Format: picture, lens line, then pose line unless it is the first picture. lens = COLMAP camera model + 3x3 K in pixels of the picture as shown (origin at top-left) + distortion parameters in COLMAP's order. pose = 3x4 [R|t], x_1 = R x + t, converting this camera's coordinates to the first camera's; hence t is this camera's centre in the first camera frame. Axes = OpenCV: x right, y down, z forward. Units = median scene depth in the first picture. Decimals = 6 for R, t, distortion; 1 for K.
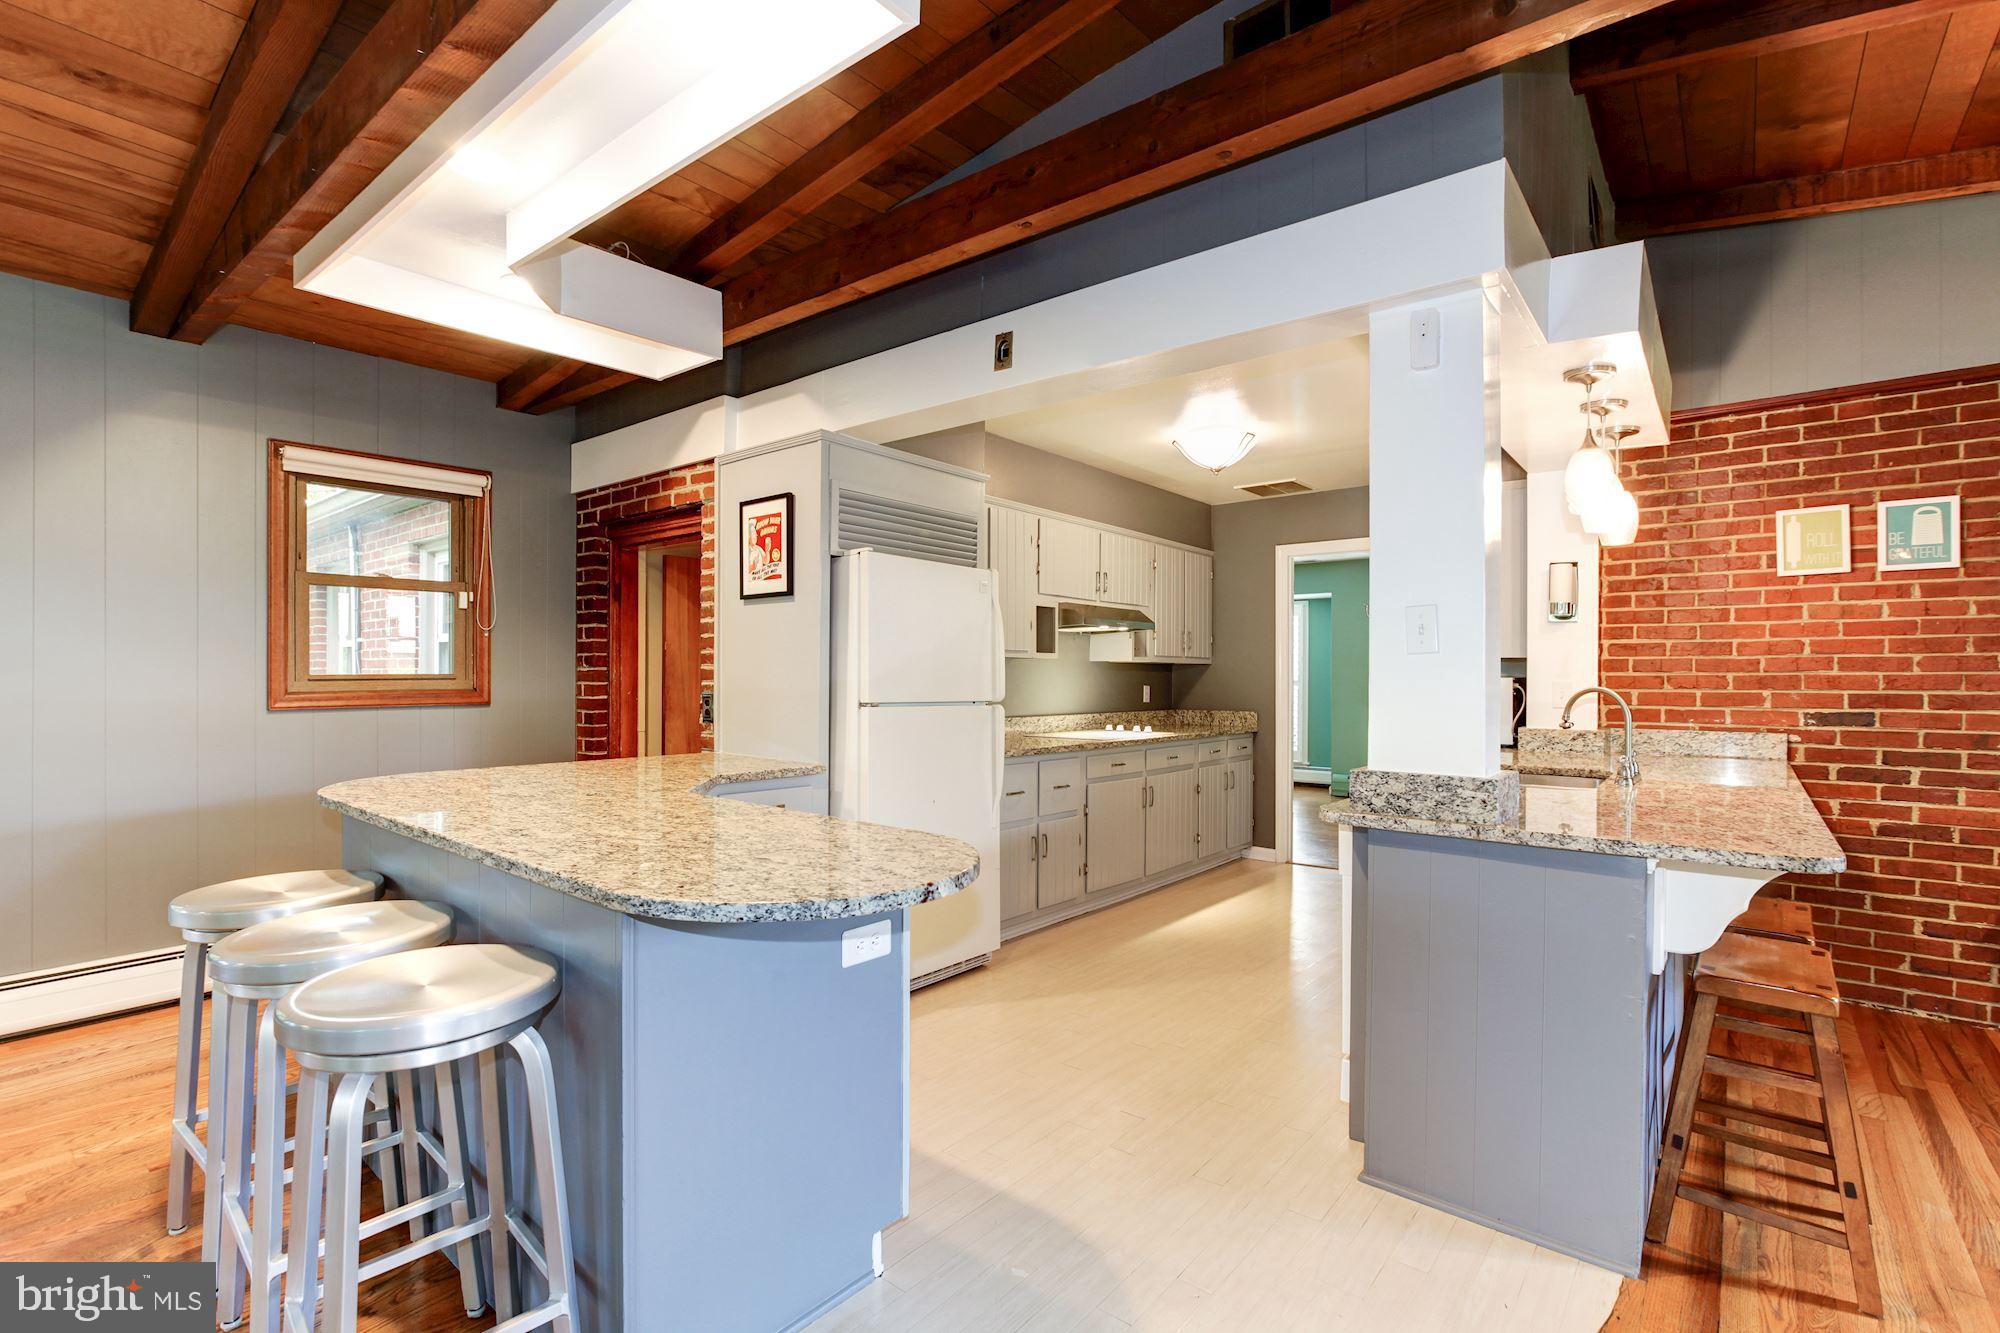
lens RADIAL K [[902.7, 0, 998.2], [0, 902.7, 676.4], [0, 0, 1]] dist [-0.026788, 0.009262]
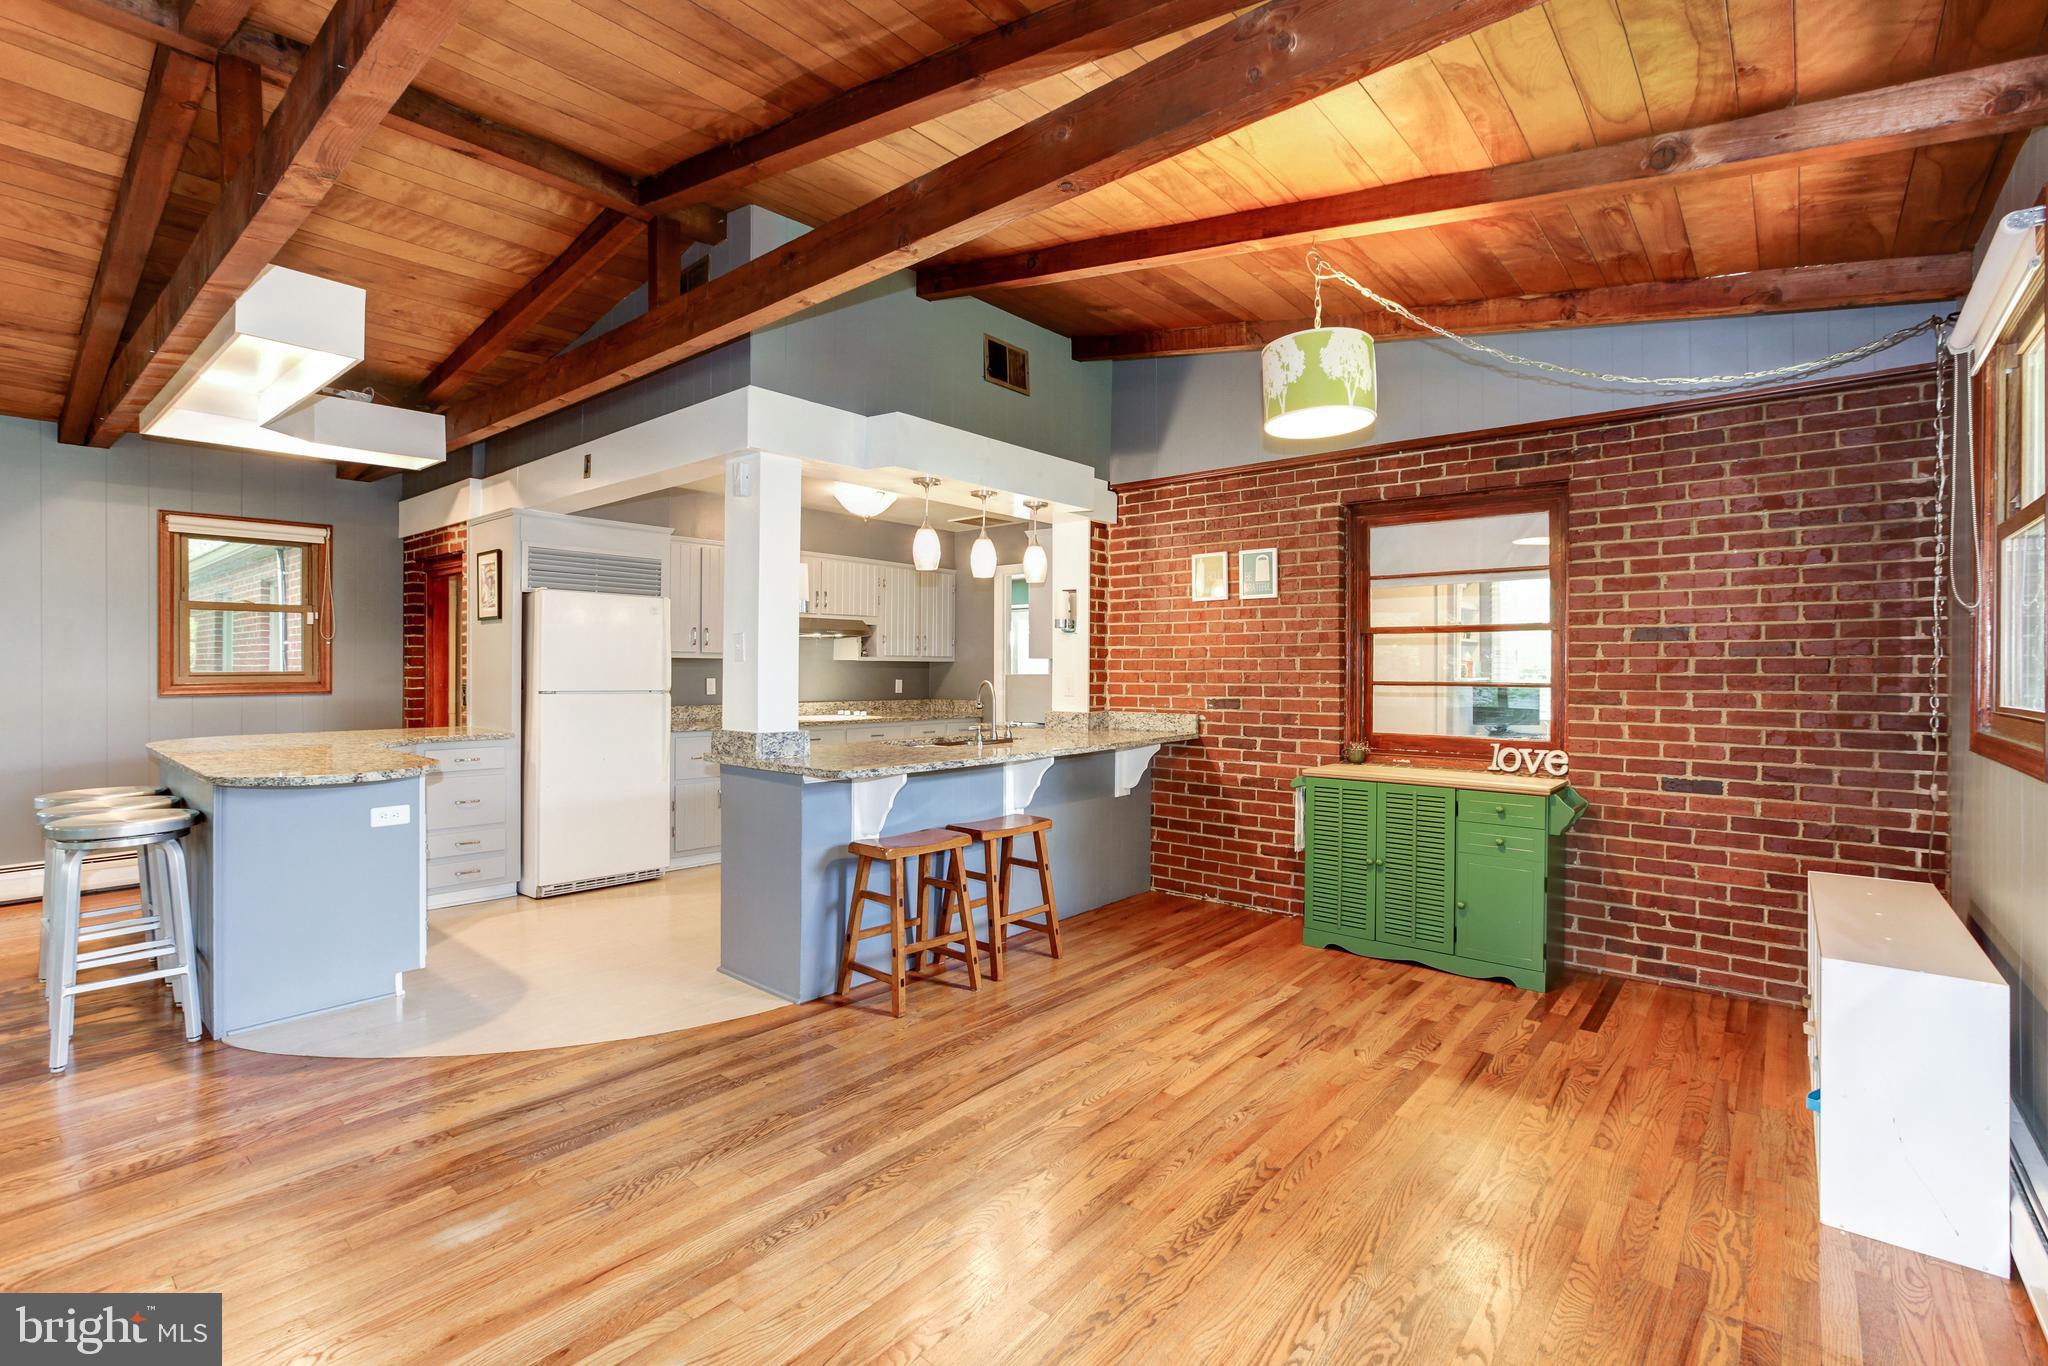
lens RADIAL K [[924.3, 0, 1023.8], [0, 924.3, 673.2], [0, 0, 1]] dist [-0.026788, 0.009262]
pose [[0.999673, -0.000312, -0.025551, 0.630774], [0.000416, 0.999992, 0.004046, -0.005914], [0.025549, -0.004055, 0.999665, -0.449963]]
